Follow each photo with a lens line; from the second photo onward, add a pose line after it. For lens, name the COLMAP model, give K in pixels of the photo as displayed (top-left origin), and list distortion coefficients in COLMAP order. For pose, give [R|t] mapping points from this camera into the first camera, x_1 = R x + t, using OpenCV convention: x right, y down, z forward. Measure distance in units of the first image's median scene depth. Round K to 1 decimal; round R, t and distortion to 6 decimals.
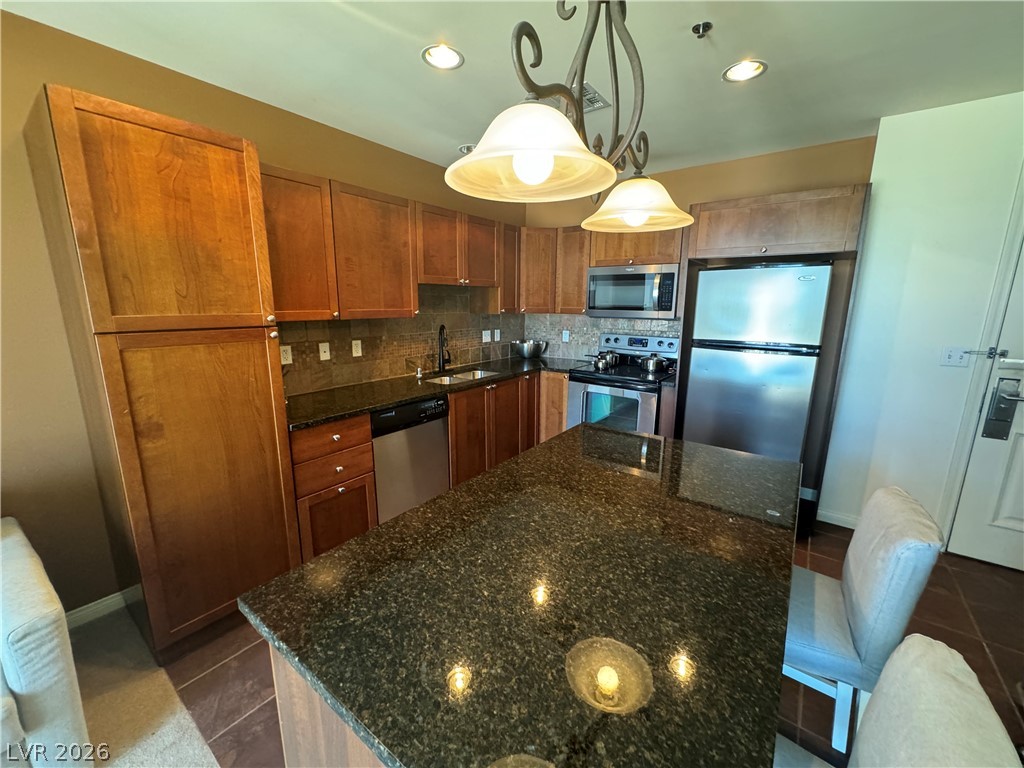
lens RADIAL K [[408.2, 0, 512.0], [0, 408.2, 384.0], [0, 0, 1]] dist [-0.001520, -0.000137]
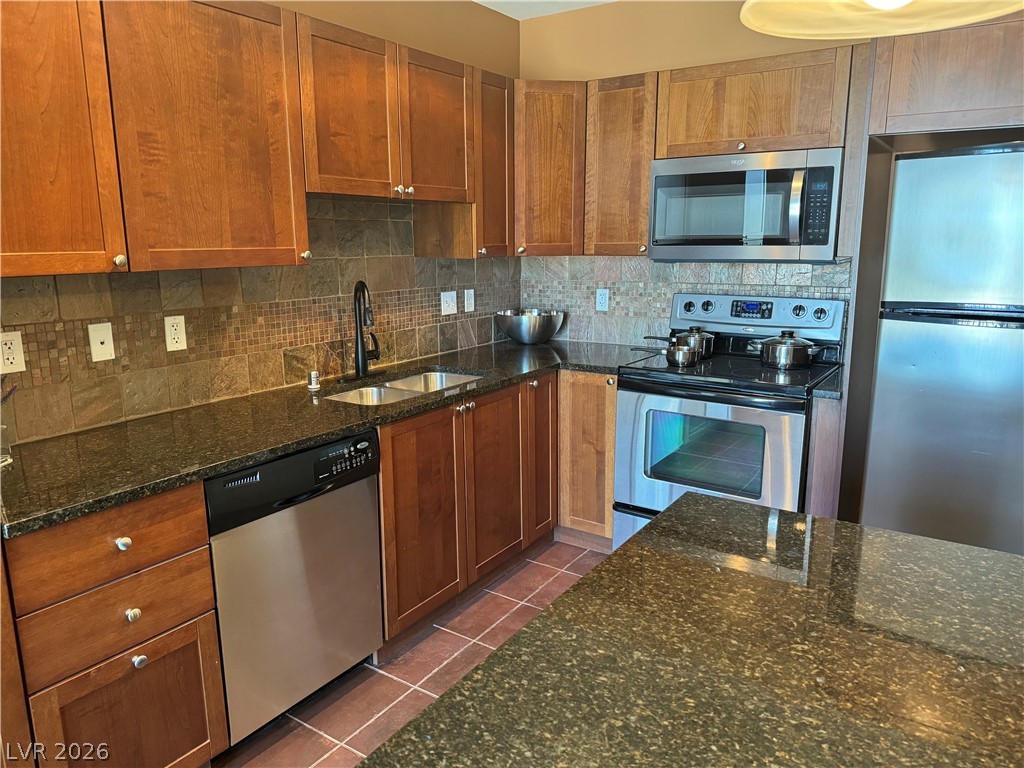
lens RADIAL K [[714.0, 0, 512.0], [0, 714.0, 384.0], [0, 0, 1]] dist [0.122063, -0.185389]
pose [[0.998766, -0.021154, 0.044927, -0.034011], [0.021063, 0.999775, 0.002500, -0.022267], [-0.044970, -0.001551, 0.998987, 0.147266]]
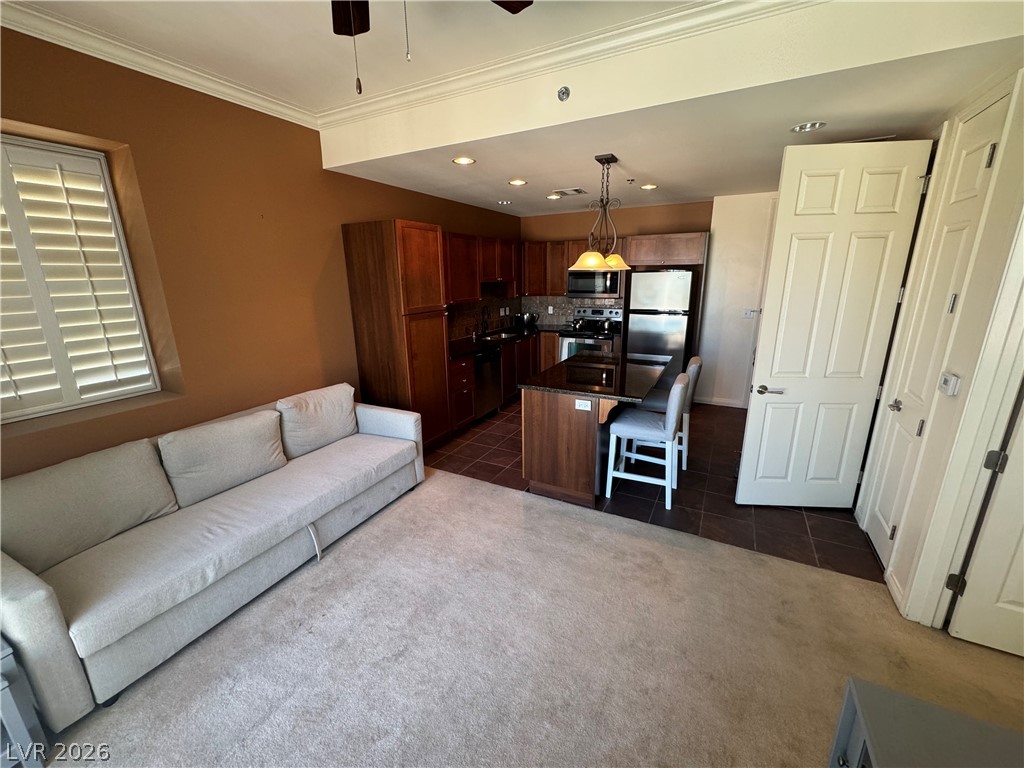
lens RADIAL K [[408.2, 0, 512.0], [0, 408.2, 384.0], [0, 0, 1]] dist [-0.001520, -0.000137]
pose [[0.988185, -0.059245, 0.141353, -0.343045], [0.050604, 0.996668, 0.063966, 0.077302], [-0.144672, -0.056057, 0.987891, -0.722241]]
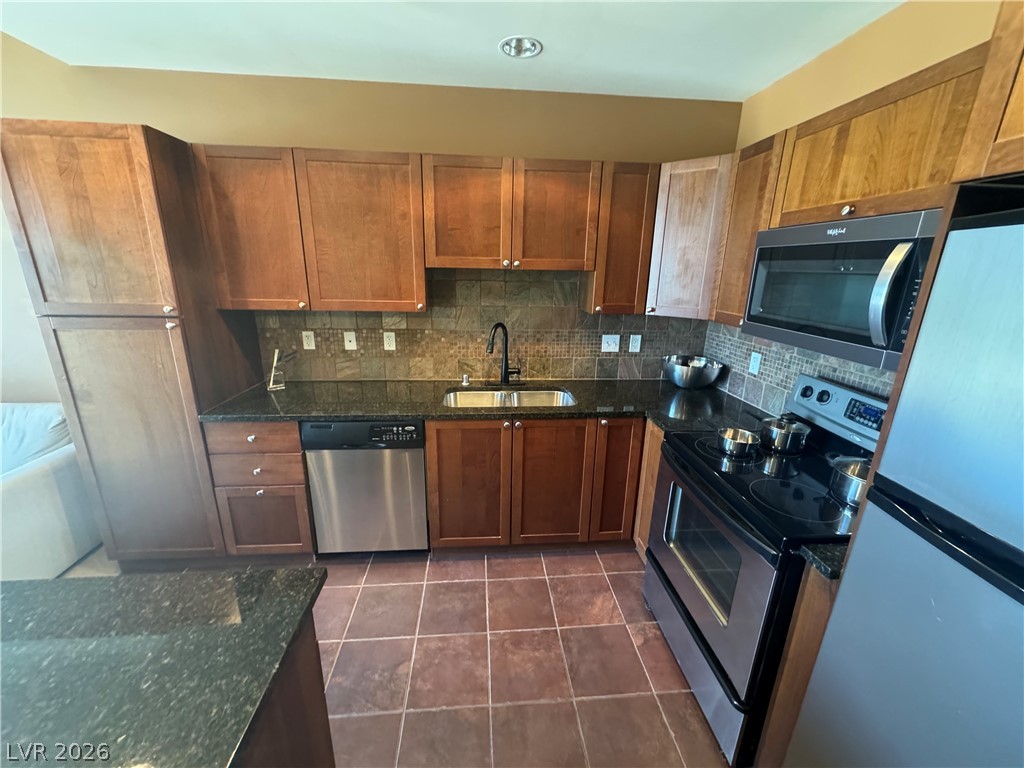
lens RADIAL K [[408.2, 0, 512.0], [0, 408.2, 384.0], [0, 0, 1]] dist [-0.001520, -0.000137]
pose [[0.660584, 0.215052, -0.719292, 0.430270], [-0.165826, 0.976227, 0.139579, -0.155955], [0.732209, 0.027073, 0.680541, 0.564307]]
